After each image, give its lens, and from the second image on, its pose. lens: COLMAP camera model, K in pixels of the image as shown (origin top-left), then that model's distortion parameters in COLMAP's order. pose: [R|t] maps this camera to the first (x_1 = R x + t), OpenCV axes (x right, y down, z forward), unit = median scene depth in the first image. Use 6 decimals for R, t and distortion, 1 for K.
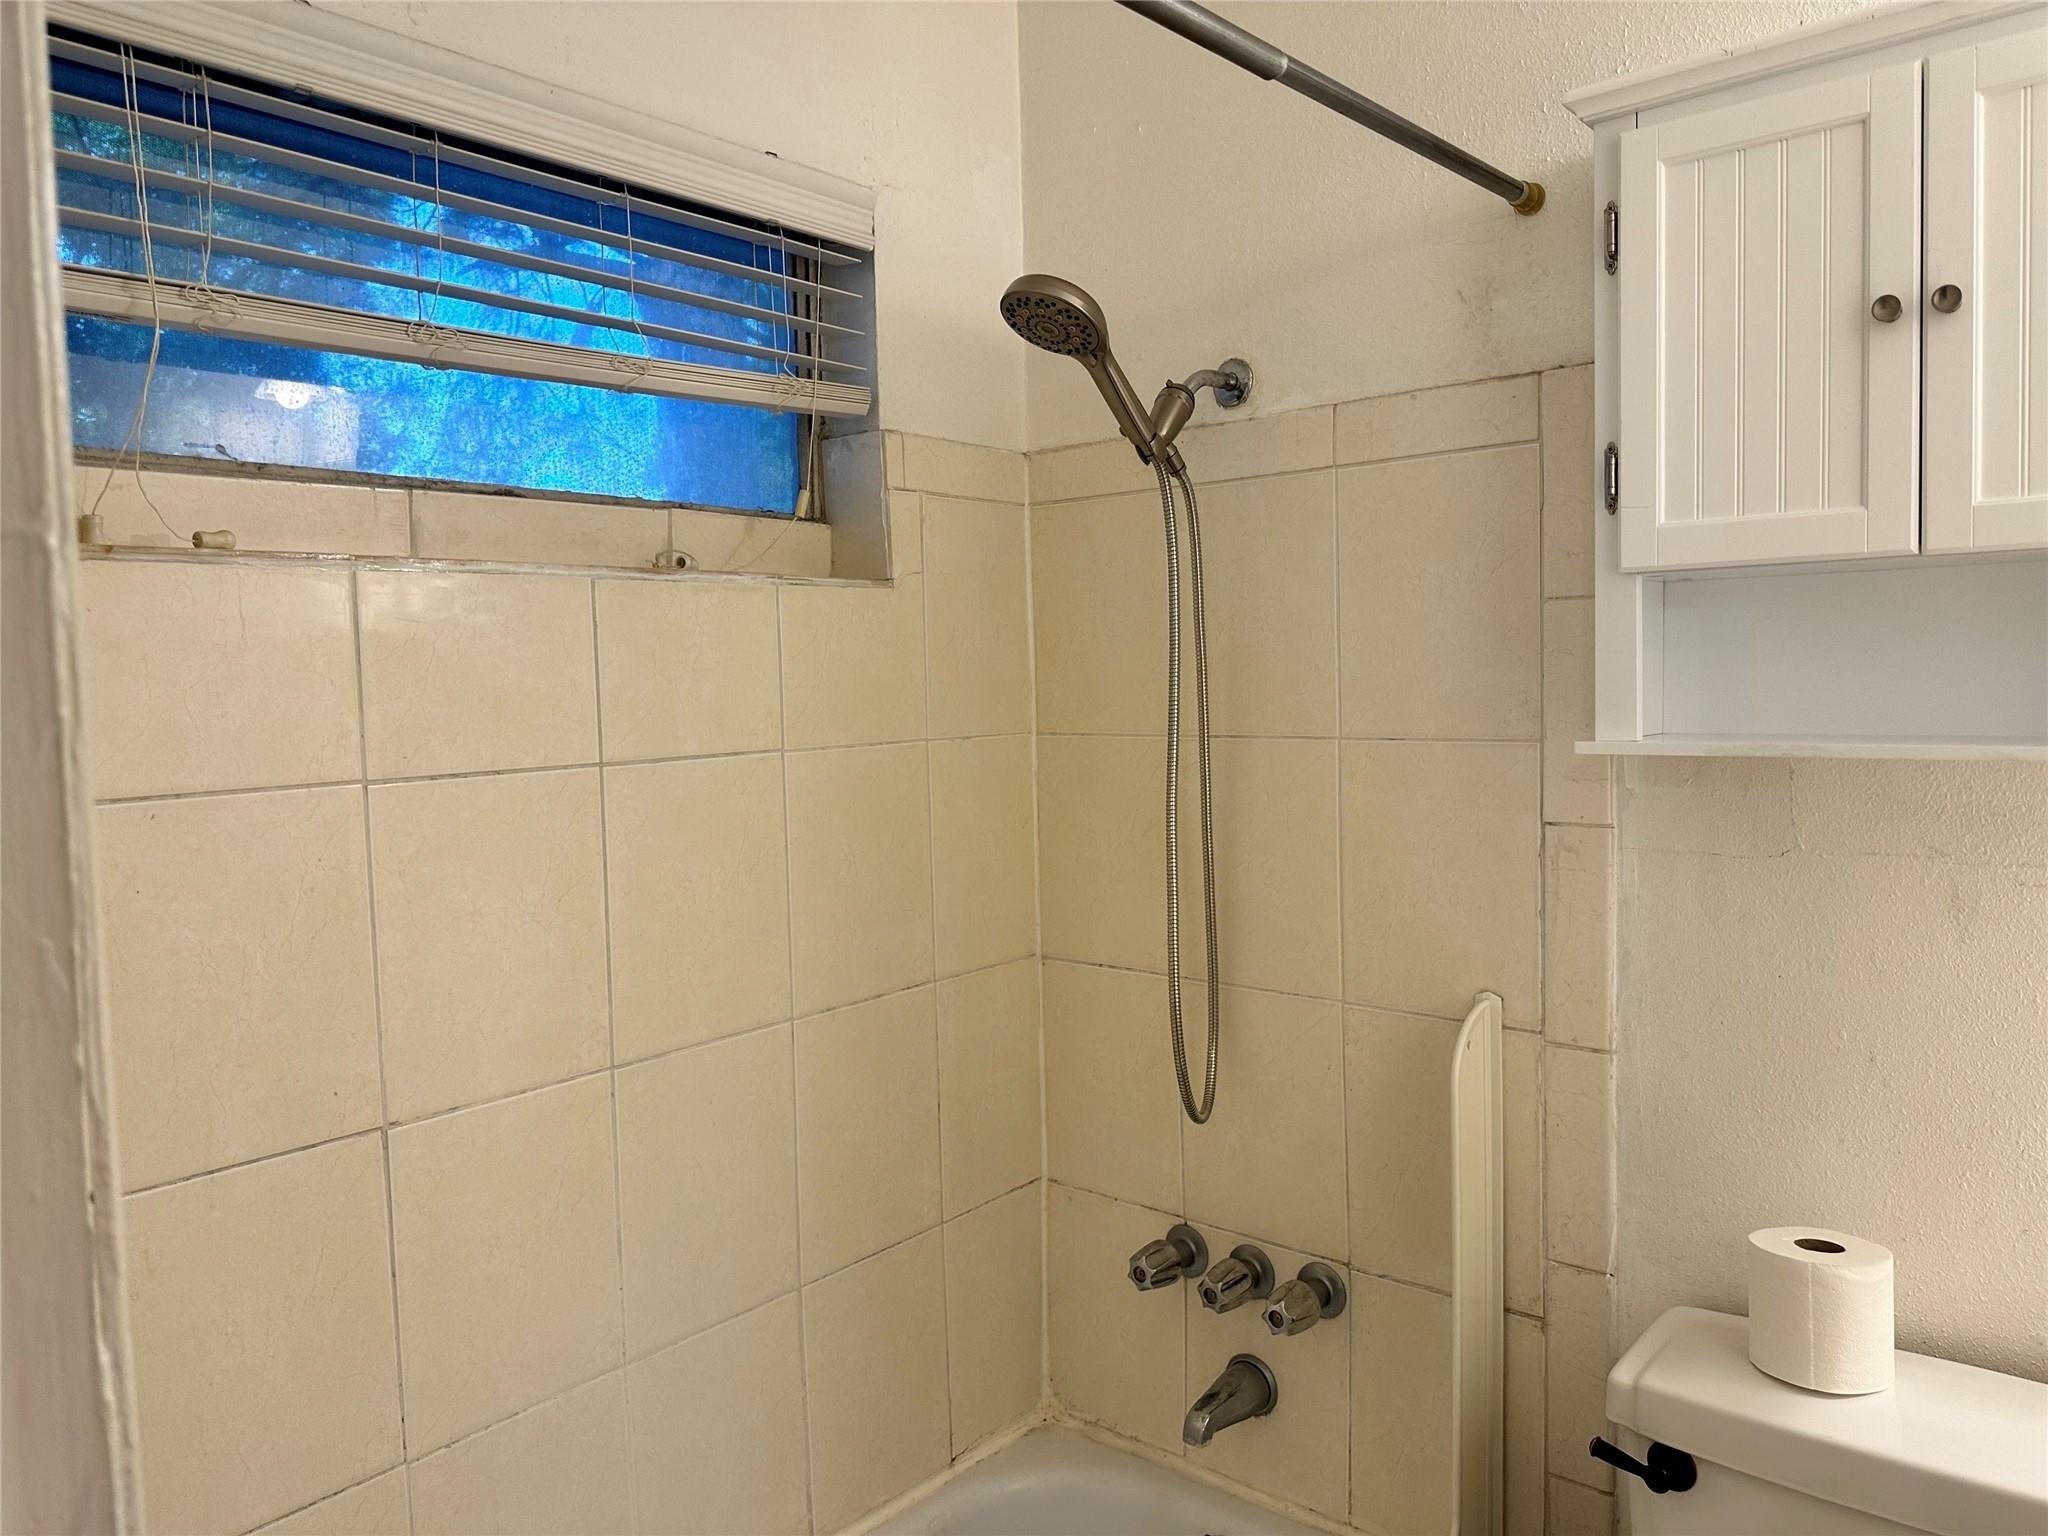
lens RADIAL K [[1445.7, 0, 1022.5], [0, 1445.7, 764.1], [0, 0, 1]] dist [0.030491, -0.005845]
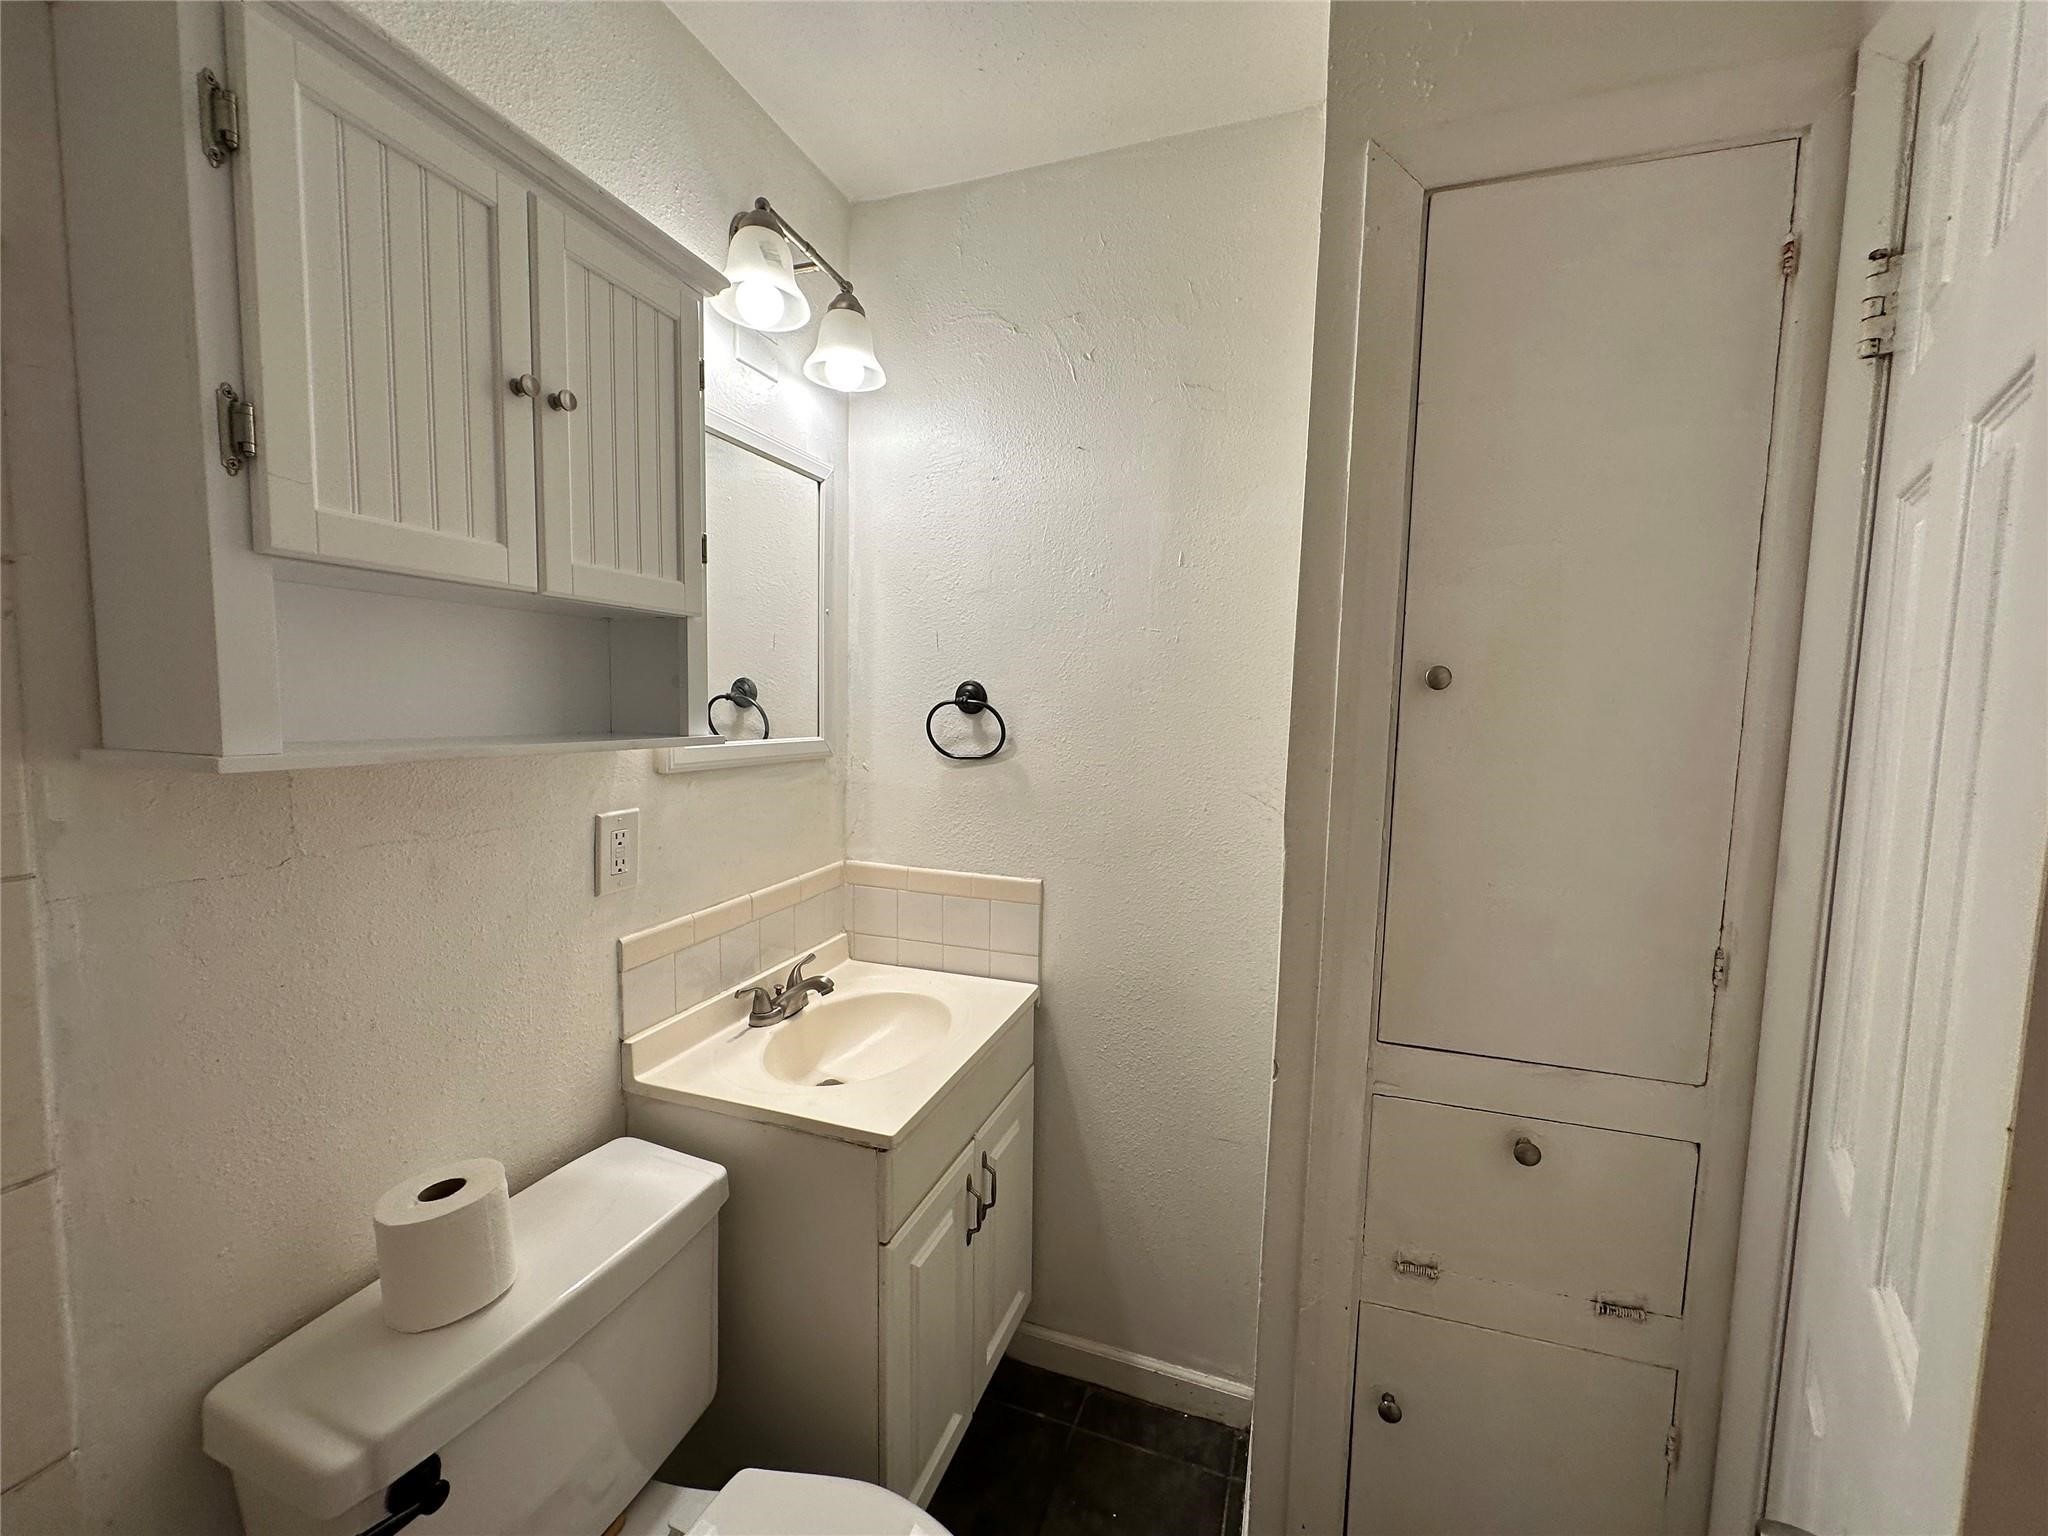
lens RADIAL K [[829.0, 0, 1023.7], [0, 829.0, 769.8], [0, 0, 1]] dist [0.003500, 0.000435]
pose [[-0.345668, -0.060838, 0.936383, -0.195442], [0.047721, 0.995465, 0.082293, -0.026050], [-0.937143, 0.073131, -0.341197, 0.778112]]
